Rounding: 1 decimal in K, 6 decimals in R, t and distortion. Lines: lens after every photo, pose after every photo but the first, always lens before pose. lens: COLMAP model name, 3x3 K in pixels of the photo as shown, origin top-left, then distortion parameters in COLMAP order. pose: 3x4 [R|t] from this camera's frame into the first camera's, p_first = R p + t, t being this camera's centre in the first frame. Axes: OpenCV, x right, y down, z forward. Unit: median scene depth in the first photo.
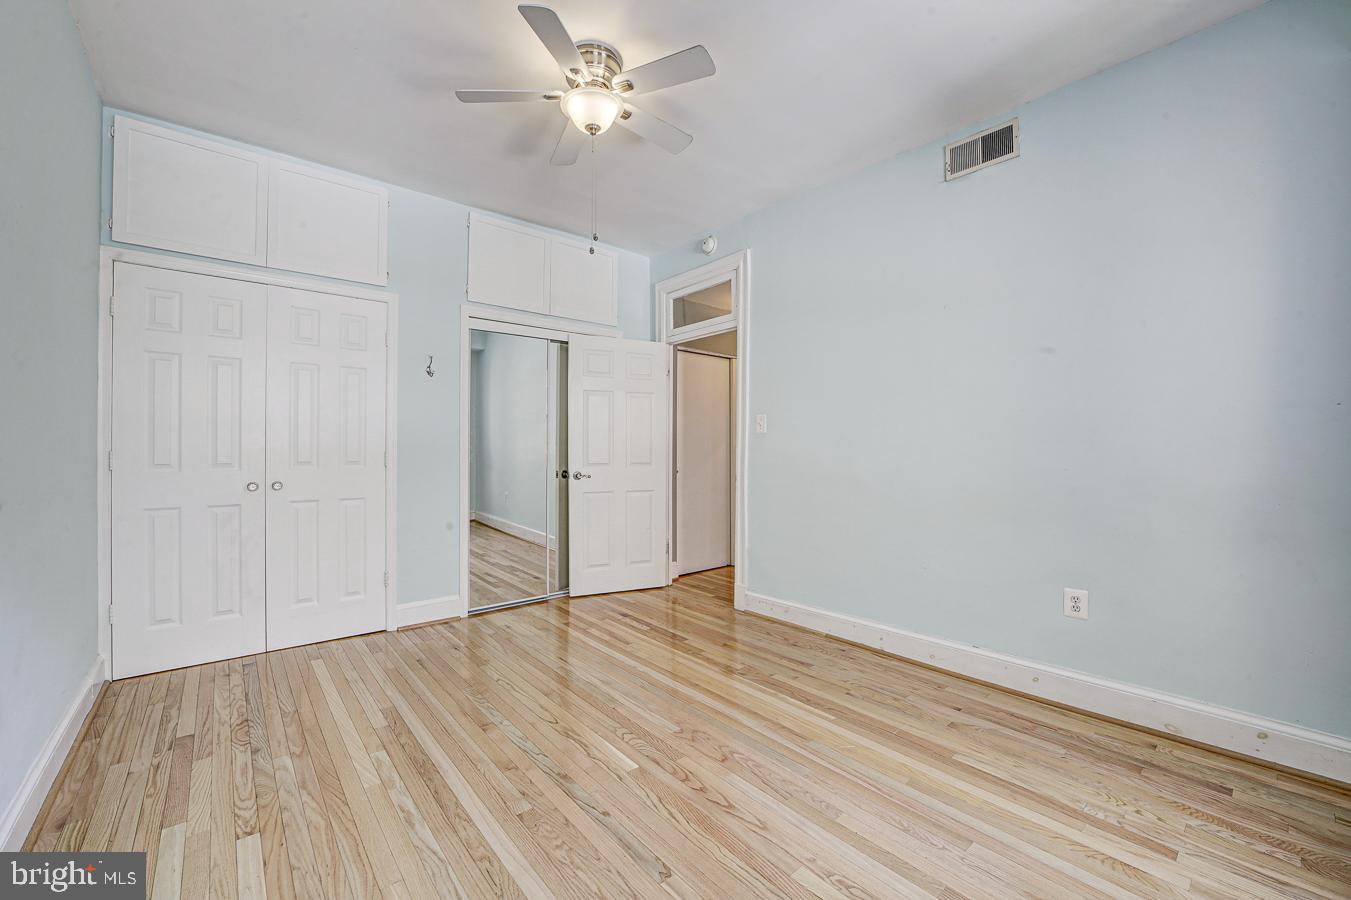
lens RADIAL K [[537.5, 0, 675.5], [0, 537.5, 450.0], [0, 0, 1]] dist [-0.038400, 0.010491]
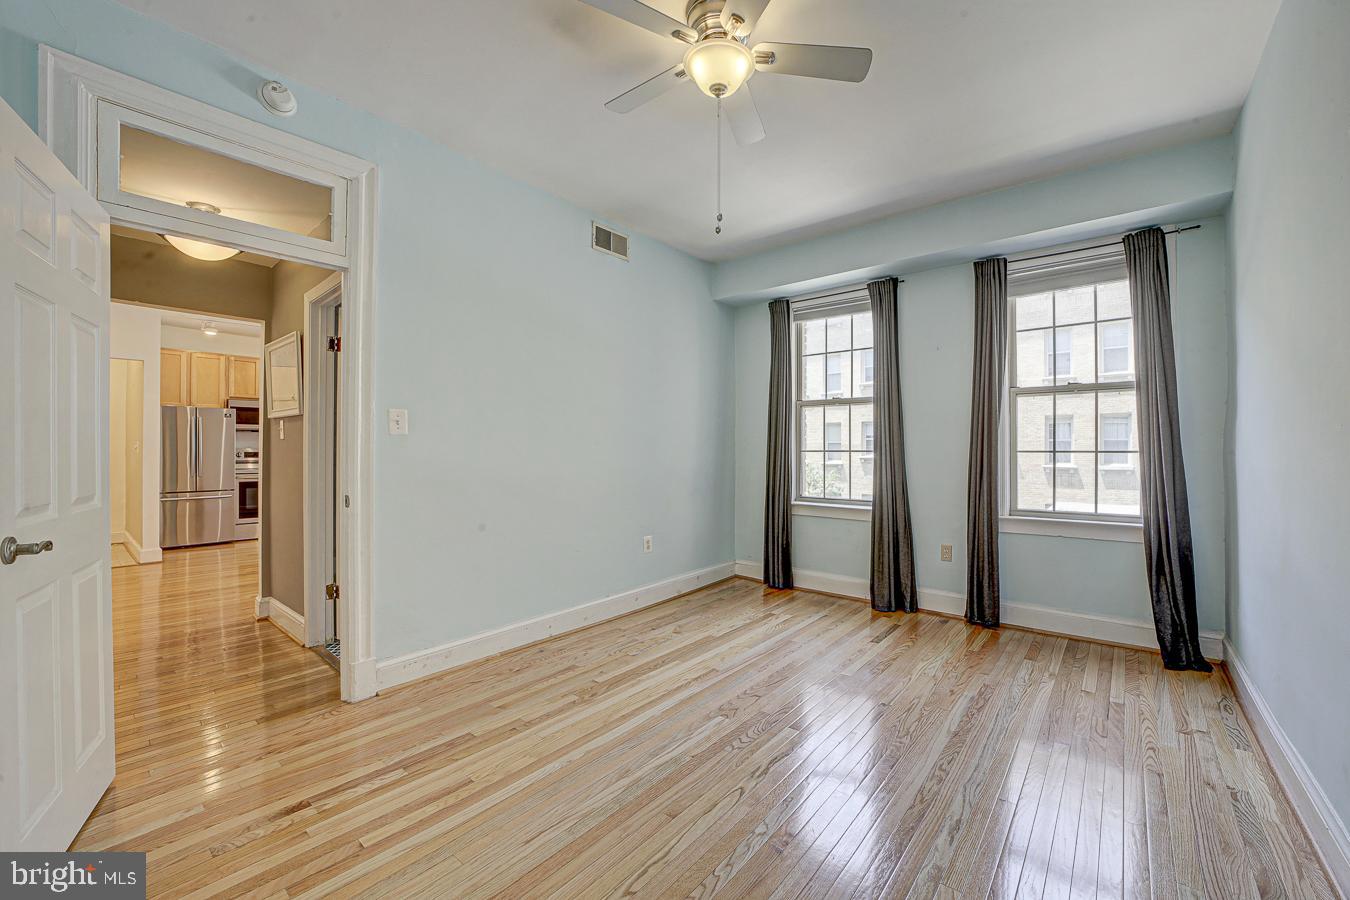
lens RADIAL K [[536.6, 0, 700.6], [0, 536.6, 451.7], [0, 0, 1]] dist [-0.039170, 0.010789]
pose [[-0.182105, -0.005488, 0.983264, -0.896620], [0.003662, 0.999974, 0.006259, -0.016556], [-0.983272, 0.004741, -0.182081, 1.061421]]
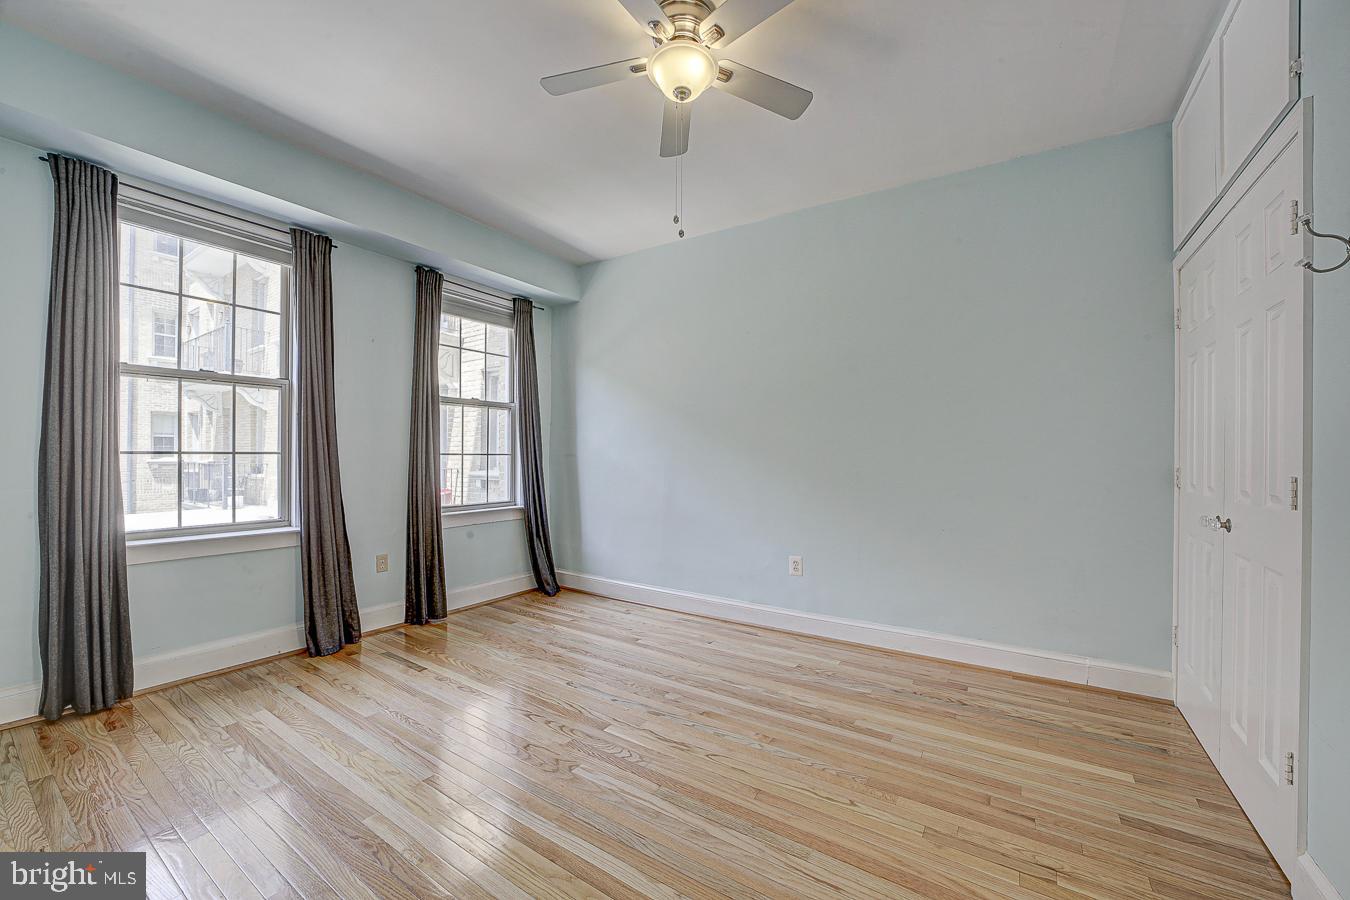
lens RADIAL K [[530.6, 0, 682.9], [0, 530.6, 456.9], [0, 0, 1]] dist [-0.038722, 0.010286]
pose [[-0.959695, -0.007813, -0.280934, 0.070659], [-0.010625, 0.999908, 0.008485, -0.016657], [0.280842, 0.011128, -0.959690, 1.635972]]
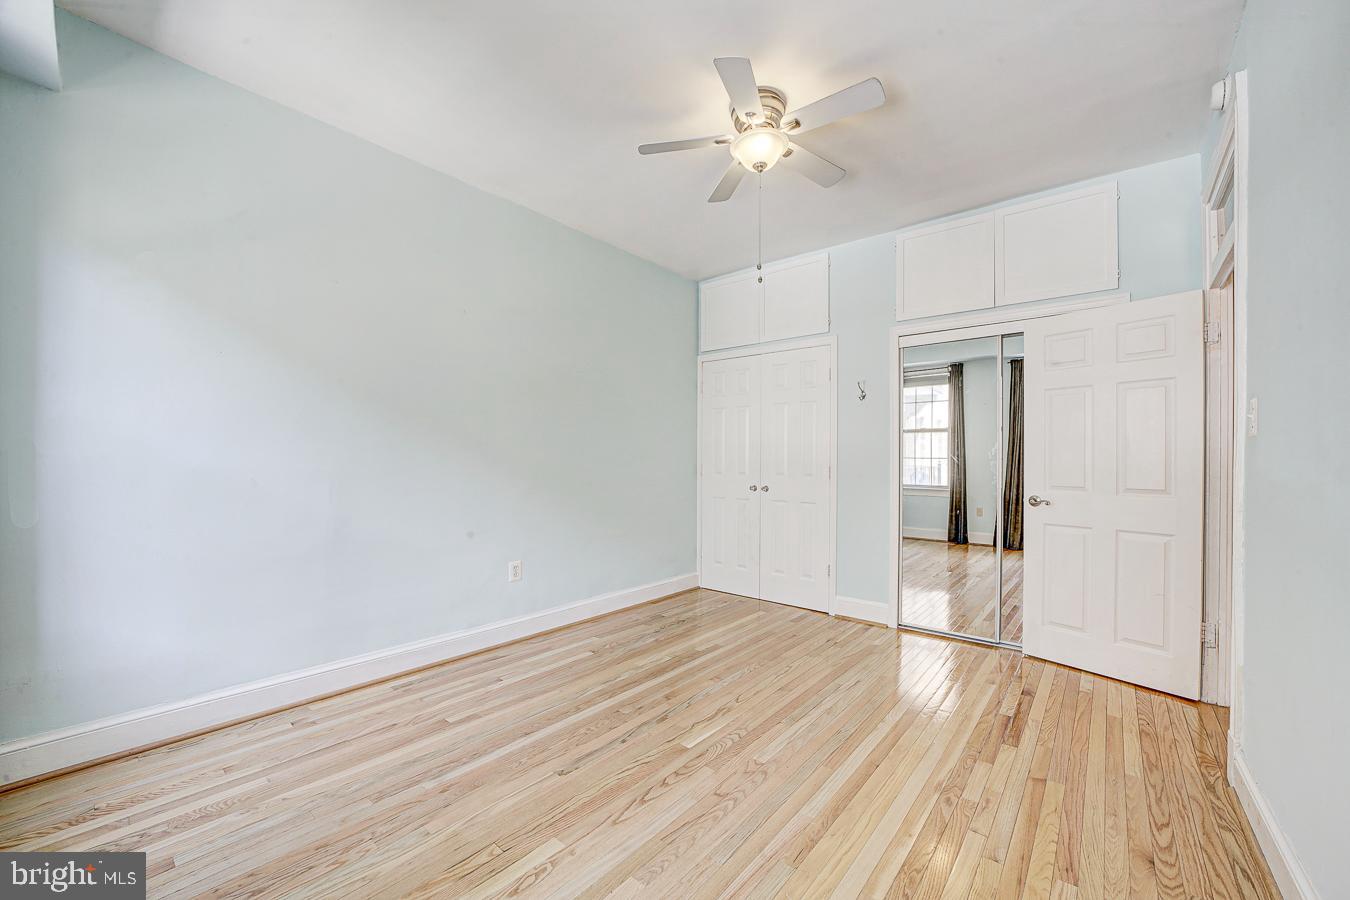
lens RADIAL K [[530.6, 0, 682.9], [0, 530.6, 456.9], [0, 0, 1]] dist [-0.038722, 0.010286]
pose [[0.169980, -0.009177, -0.985405, 0.772622], [-0.011552, 0.999869, -0.011304, -0.001916], [0.985380, 0.013305, 0.169852, 0.599114]]
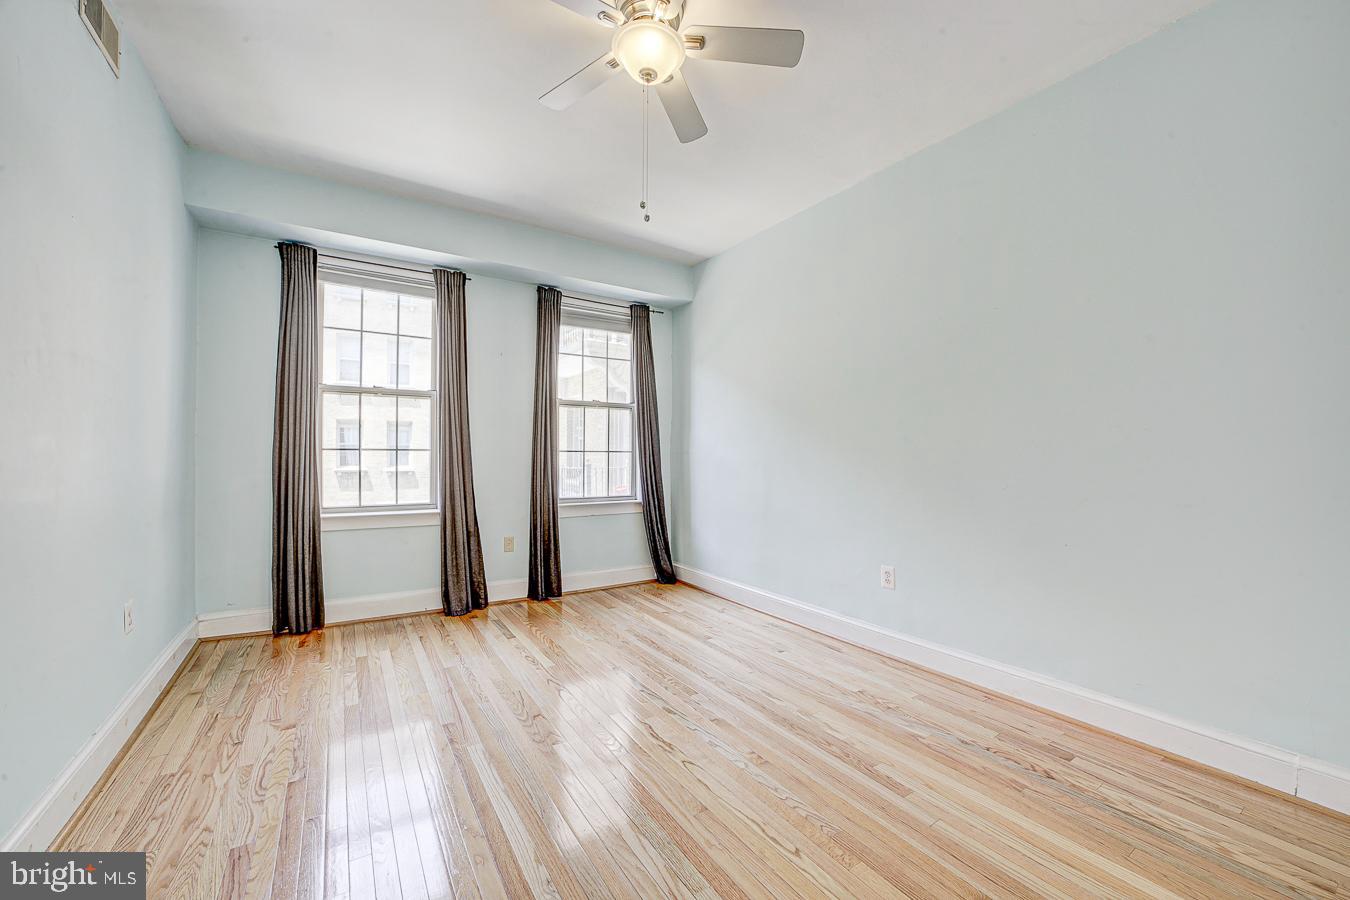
lens RADIAL K [[530.6, 0, 682.9], [0, 530.6, 456.9], [0, 0, 1]] dist [-0.038722, 0.010286]
pose [[-0.991562, -0.007164, 0.129432, -0.291110], [-0.006263, 0.999953, 0.007367, -0.001071], [-0.129479, 0.006494, -0.991561, 1.632889]]
